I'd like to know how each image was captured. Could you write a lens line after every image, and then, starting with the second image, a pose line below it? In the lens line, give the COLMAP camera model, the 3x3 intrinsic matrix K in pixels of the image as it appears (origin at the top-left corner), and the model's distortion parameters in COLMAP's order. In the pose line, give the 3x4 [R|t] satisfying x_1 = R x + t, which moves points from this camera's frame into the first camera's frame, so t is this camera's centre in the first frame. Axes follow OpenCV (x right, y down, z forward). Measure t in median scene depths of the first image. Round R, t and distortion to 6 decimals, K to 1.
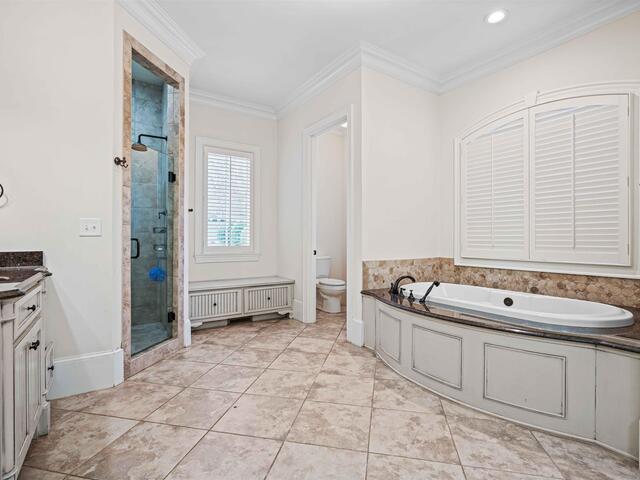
lens RADIAL K [[327.2, 0, 320.0], [0, 327.2, 240.0], [0, 0, 1]] dist [-0.002590, 0.001266]
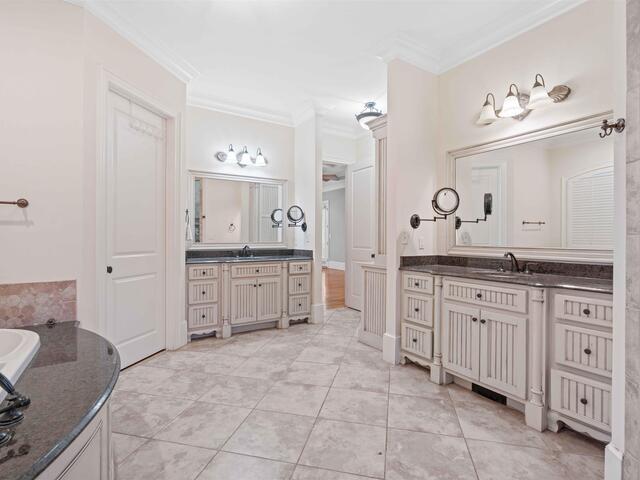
lens RADIAL K [[327.2, 0, 320.0], [0, 327.2, 240.0], [0, 0, 1]] dist [-0.002590, 0.001266]
pose [[-0.999703, -0.007041, 0.023330, -0.132567], [-0.006800, 0.999923, 0.010403, -0.052108], [-0.023401, 0.010241, -0.999674, 2.033802]]
